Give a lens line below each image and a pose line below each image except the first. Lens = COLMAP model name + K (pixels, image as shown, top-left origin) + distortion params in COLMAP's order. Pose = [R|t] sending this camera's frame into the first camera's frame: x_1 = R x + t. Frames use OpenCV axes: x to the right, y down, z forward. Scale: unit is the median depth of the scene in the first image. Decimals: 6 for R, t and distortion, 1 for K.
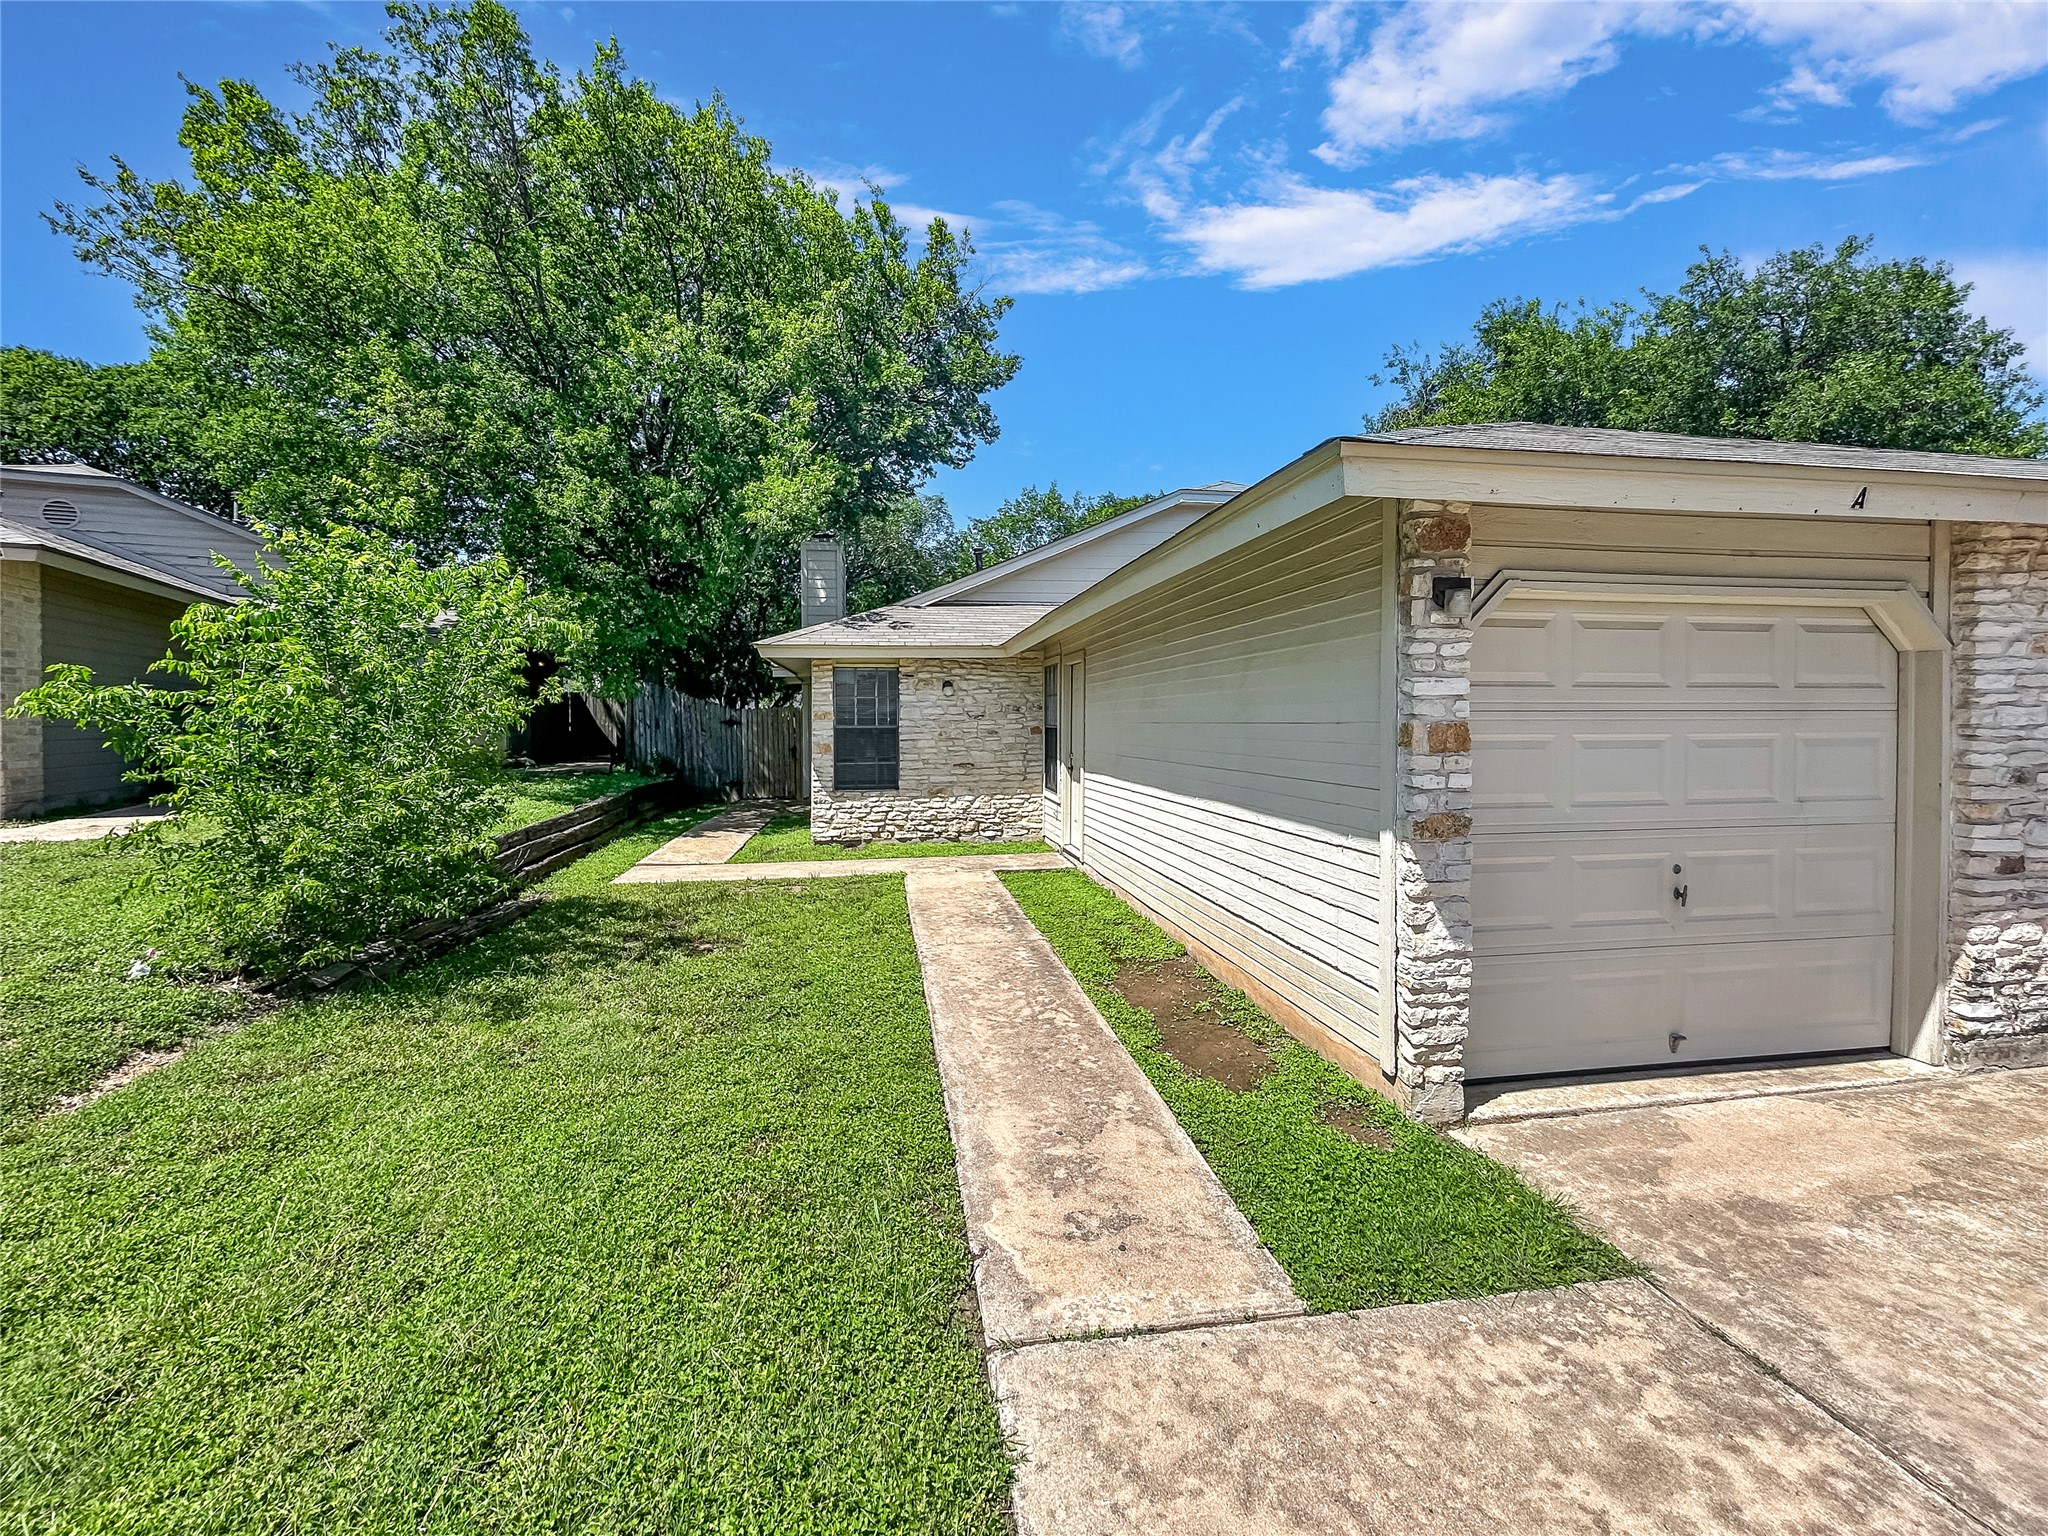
lens RADIAL K [[856.2, 0, 1021.9], [0, 856.2, 760.1], [0, 0, 1]] dist [-0.002629, 0.001274]
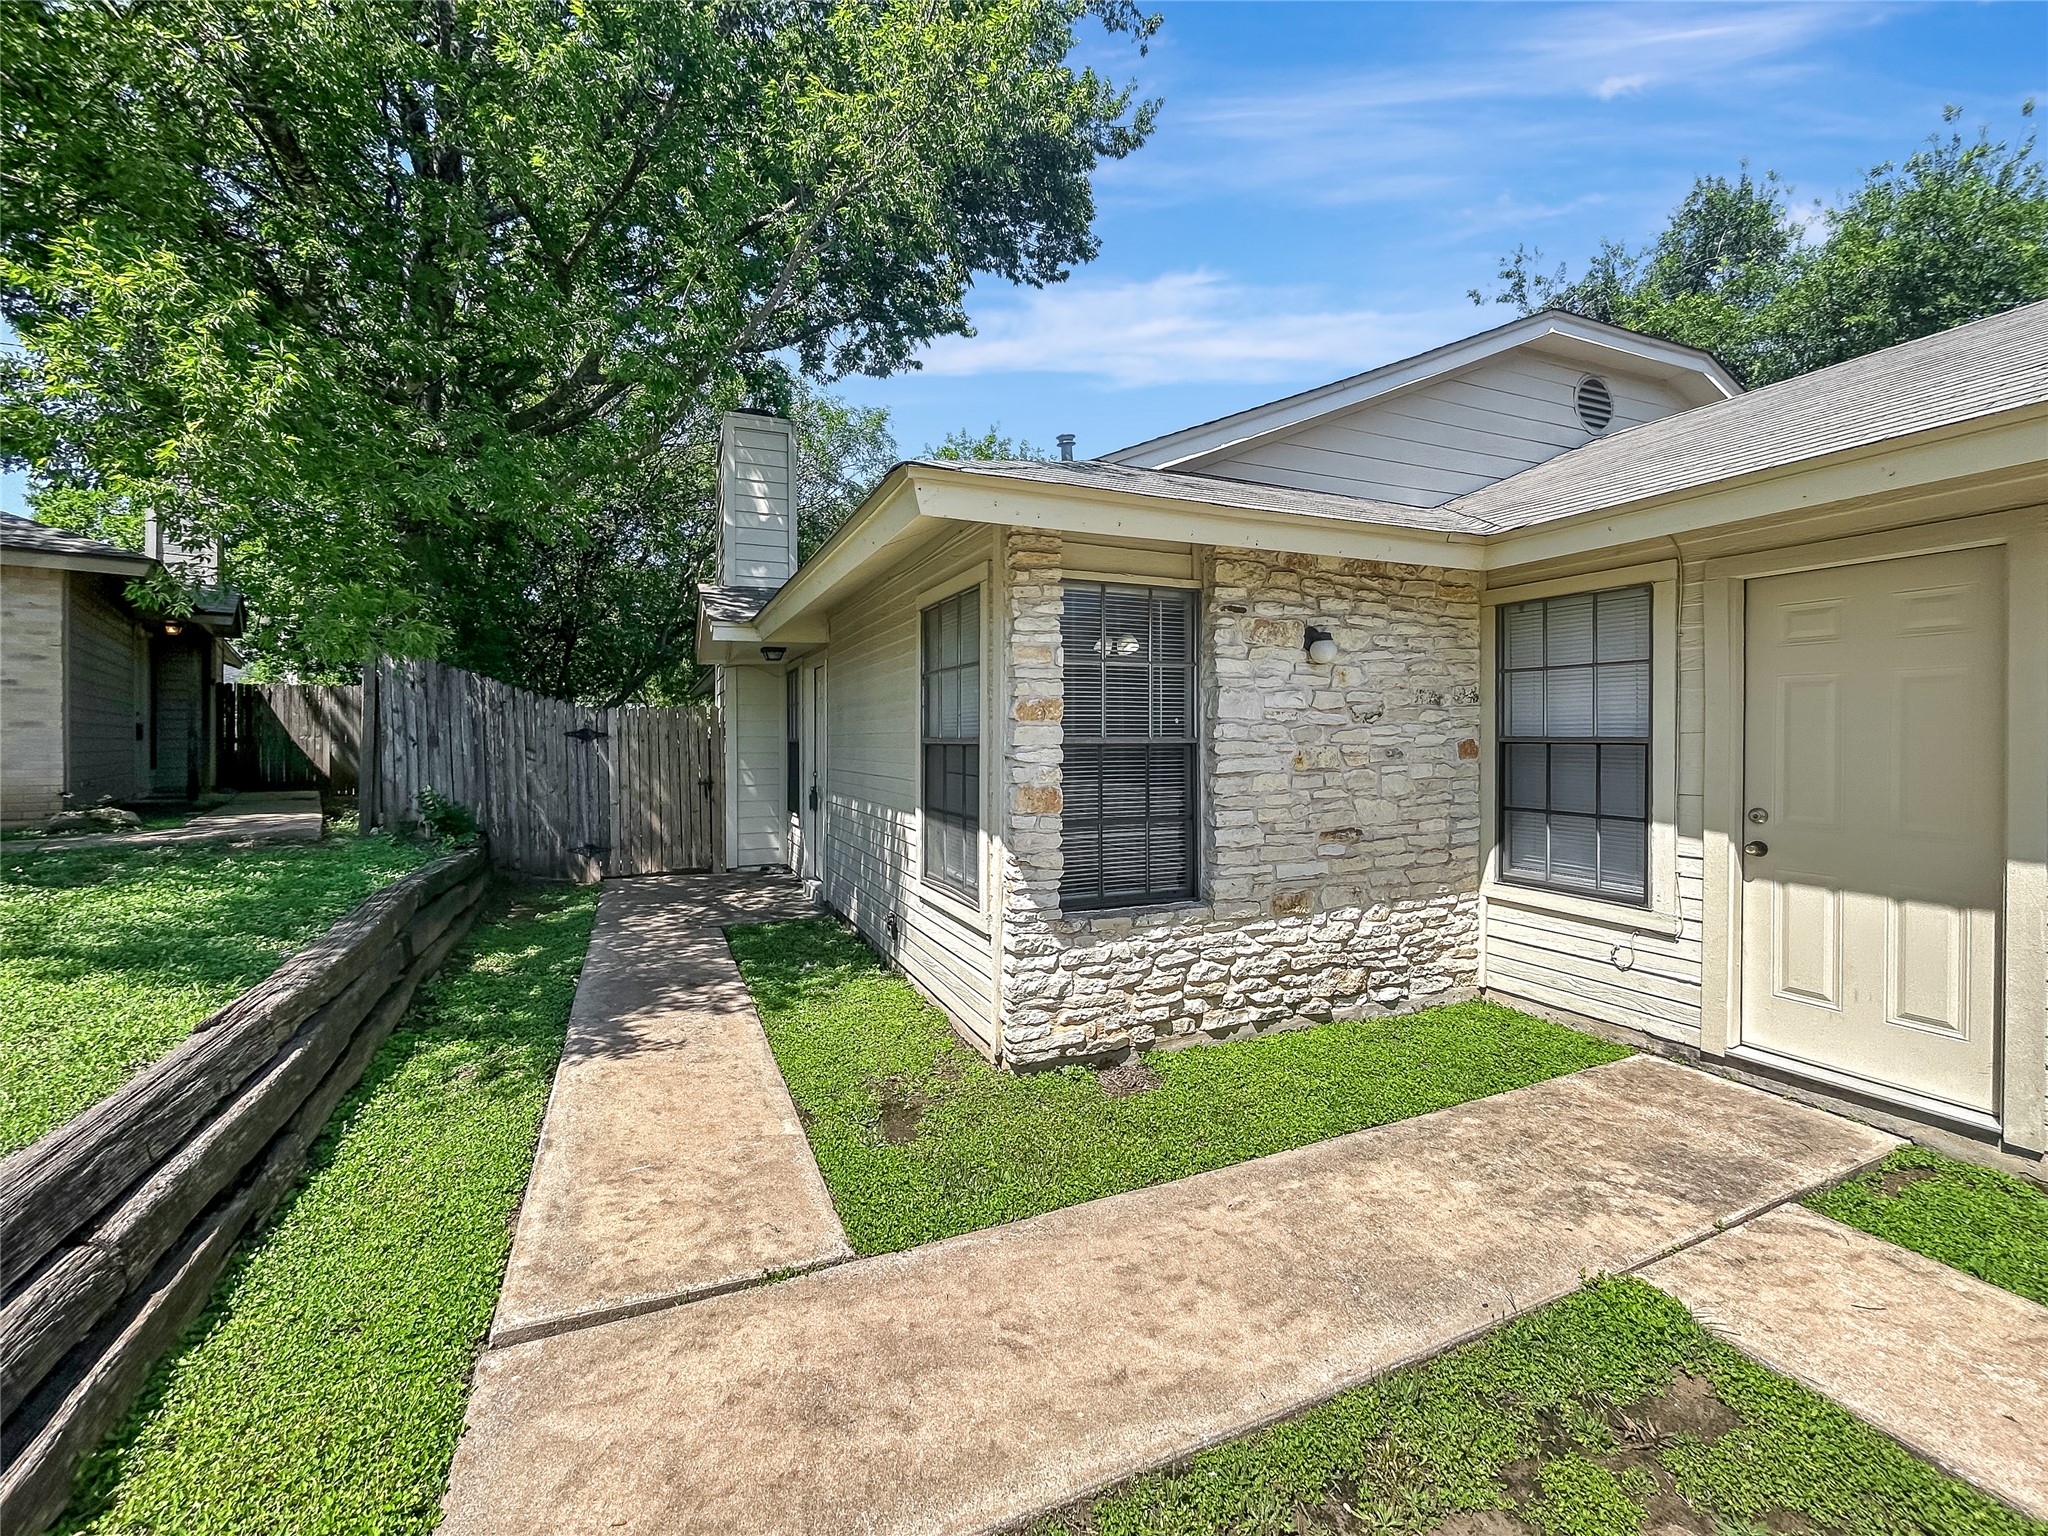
lens RADIAL K [[856.2, 0, 1025.1], [0, 856.2, 753.2], [0, 0, 1]] dist [-0.002629, 0.001274]
pose [[0.969379, -0.003637, 0.245544, -0.314992], [0.010449, 0.999596, -0.026448, -0.023418], [-0.245348, 0.028204, 0.969025, 0.634416]]
